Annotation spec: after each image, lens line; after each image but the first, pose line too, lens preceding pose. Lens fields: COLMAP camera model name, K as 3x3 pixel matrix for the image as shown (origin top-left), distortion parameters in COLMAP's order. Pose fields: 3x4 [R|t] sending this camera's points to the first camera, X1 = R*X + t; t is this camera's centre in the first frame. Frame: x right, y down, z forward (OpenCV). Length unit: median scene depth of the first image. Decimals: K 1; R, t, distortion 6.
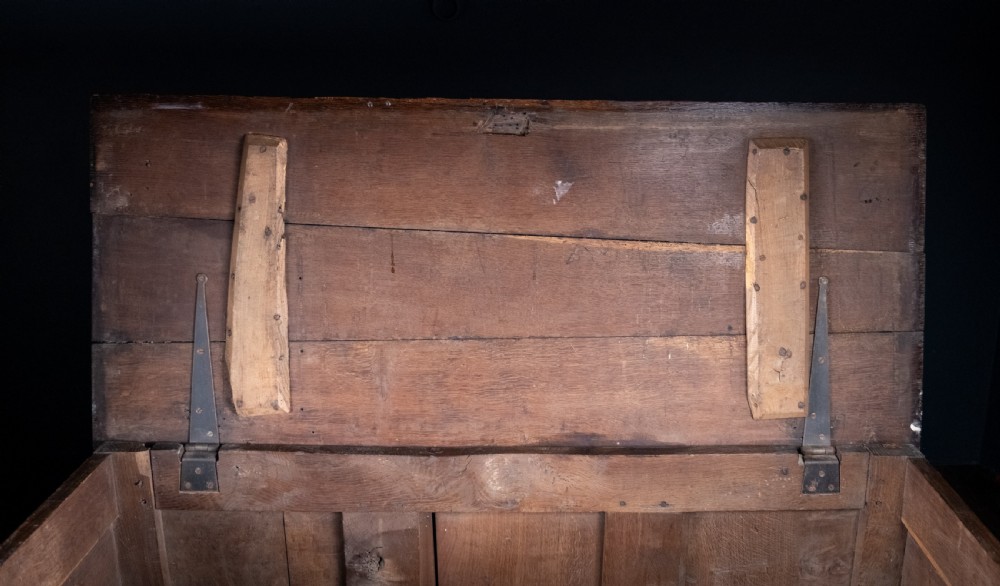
lens RADIAL K [[851.7, 0, 522.5], [0, 851.7, 259.0], [0, 0, 1]] dist [-0.006083, -0.006724]
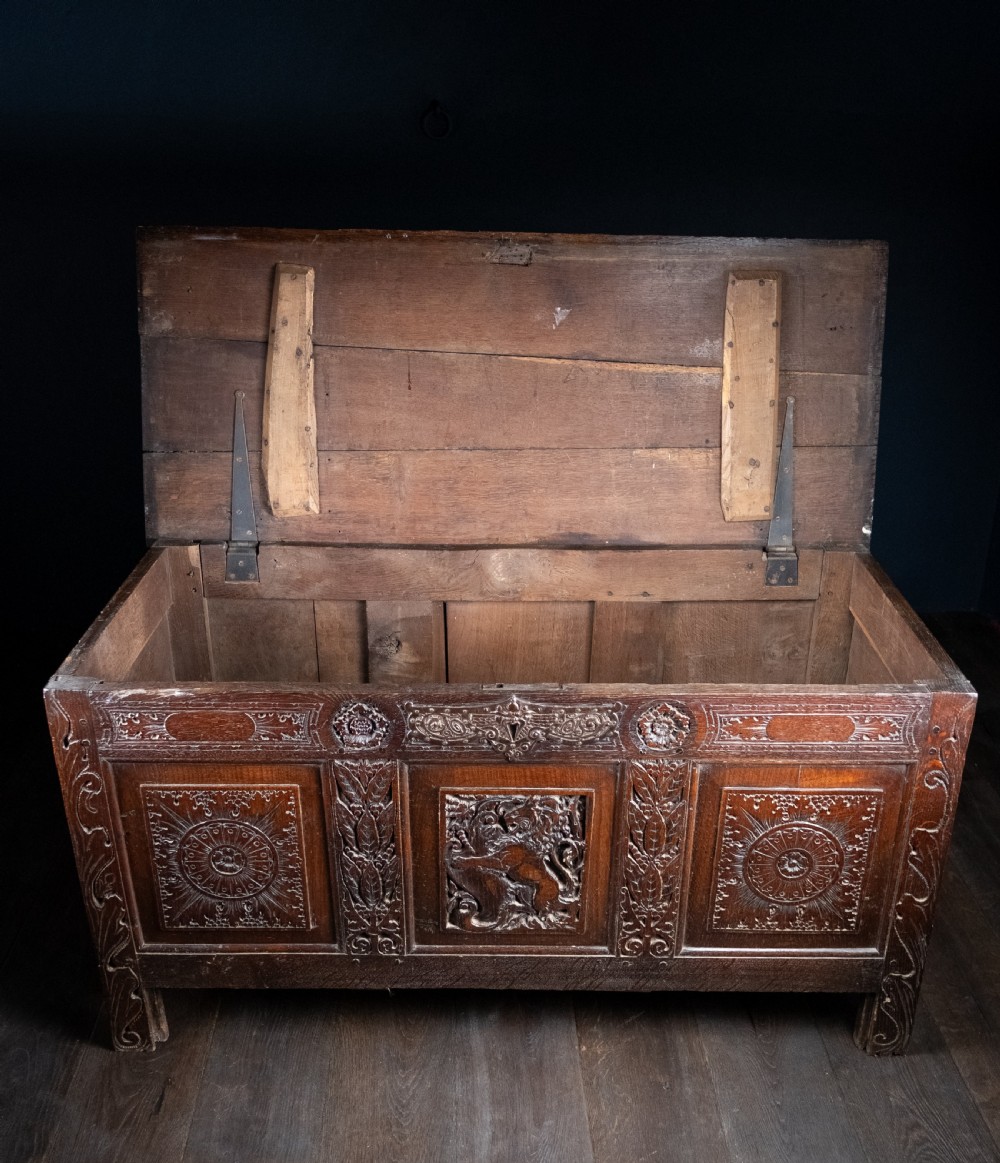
lens RADIAL K [[1149.7, 0, 500.0], [0, 1149.7, 581.5], [0, 0, 1]] dist [-0.040259, 0.004053]
pose [[0.999921, 0.003943, 0.011912, -0.049834], [-0.005495, 0.991073, 0.133204, 0.064273], [-0.011280, -0.133259, 0.991017, -0.537144]]
